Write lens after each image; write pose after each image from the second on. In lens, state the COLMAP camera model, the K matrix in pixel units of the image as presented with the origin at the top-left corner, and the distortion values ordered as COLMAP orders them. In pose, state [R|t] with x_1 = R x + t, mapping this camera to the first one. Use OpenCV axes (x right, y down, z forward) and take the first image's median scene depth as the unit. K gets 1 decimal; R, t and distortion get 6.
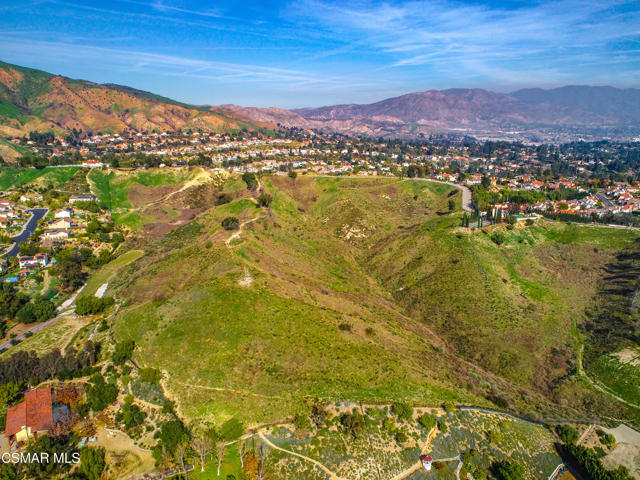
lens RADIAL K [[484.1, 0, 320.0], [0, 484.1, 240.0], [0, 0, 1]] dist [-0.001675, -0.000598]
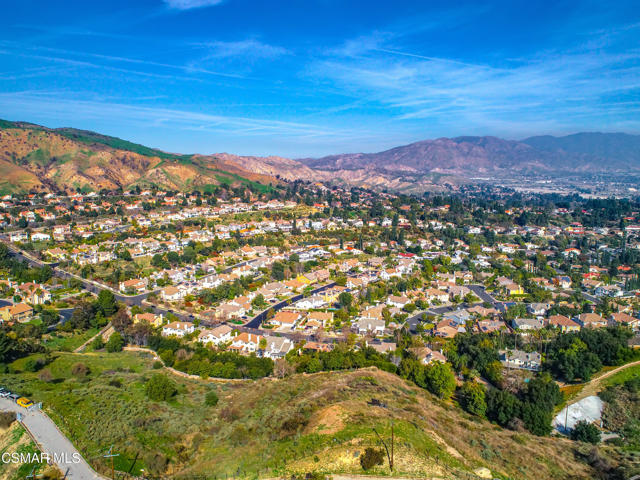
lens RADIAL K [[484.1, 0, 320.0], [0, 484.1, 240.0], [0, 0, 1]] dist [-0.001675, -0.000598]
pose [[0.999938, -0.008941, -0.006571, -0.021782], [0.008245, 0.995028, -0.099255, -0.087891], [0.007426, 0.099194, 0.995040, 0.353644]]
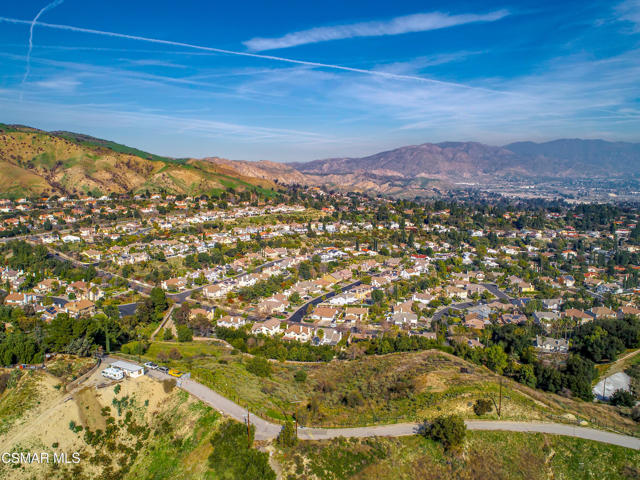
lens RADIAL K [[484.1, 0, 320.0], [0, 484.1, 240.0], [0, 0, 1]] dist [-0.001675, -0.000598]
pose [[0.999575, -0.008228, 0.027951, -0.050518], [0.011181, 0.994177, -0.107174, -0.084435], [-0.026906, 0.107441, 0.993847, 0.332698]]
